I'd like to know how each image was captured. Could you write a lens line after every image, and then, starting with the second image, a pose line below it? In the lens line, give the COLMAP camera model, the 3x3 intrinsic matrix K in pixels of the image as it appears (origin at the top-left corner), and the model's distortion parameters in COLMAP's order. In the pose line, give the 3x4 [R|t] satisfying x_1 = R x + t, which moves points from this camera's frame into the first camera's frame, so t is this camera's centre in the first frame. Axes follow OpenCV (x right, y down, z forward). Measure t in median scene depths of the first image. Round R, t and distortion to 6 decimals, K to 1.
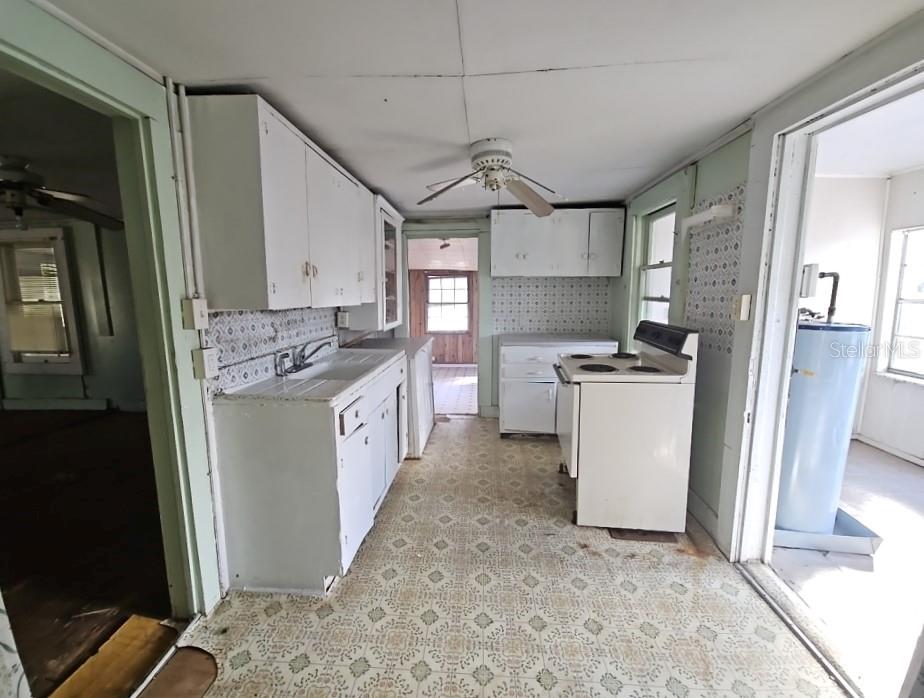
lens RADIAL K [[386.2, 0, 457.8], [0, 386.2, 347.2], [0, 0, 1]] dist [-0.008368, -0.001099]
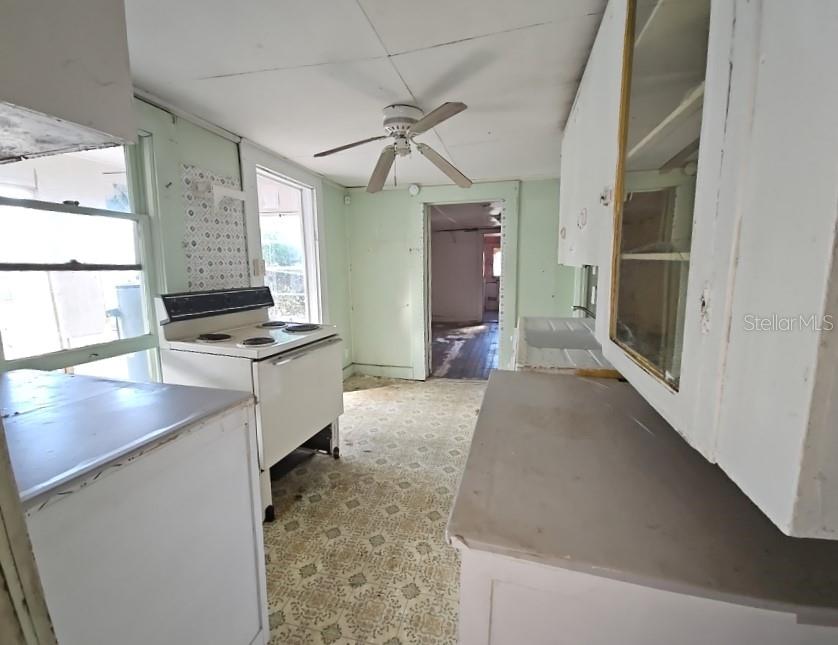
lens RADIAL K [[373.1, 0, 418.7], [0, 373.1, 320.2], [0, 0, 1]] dist [-0.000238, 0.000576]
pose [[-0.983537, -0.014984, 0.180086, -0.130200], [0.037590, 0.957793, 0.284991, -0.242882], [-0.176755, 0.287069, -0.941461, 1.883076]]
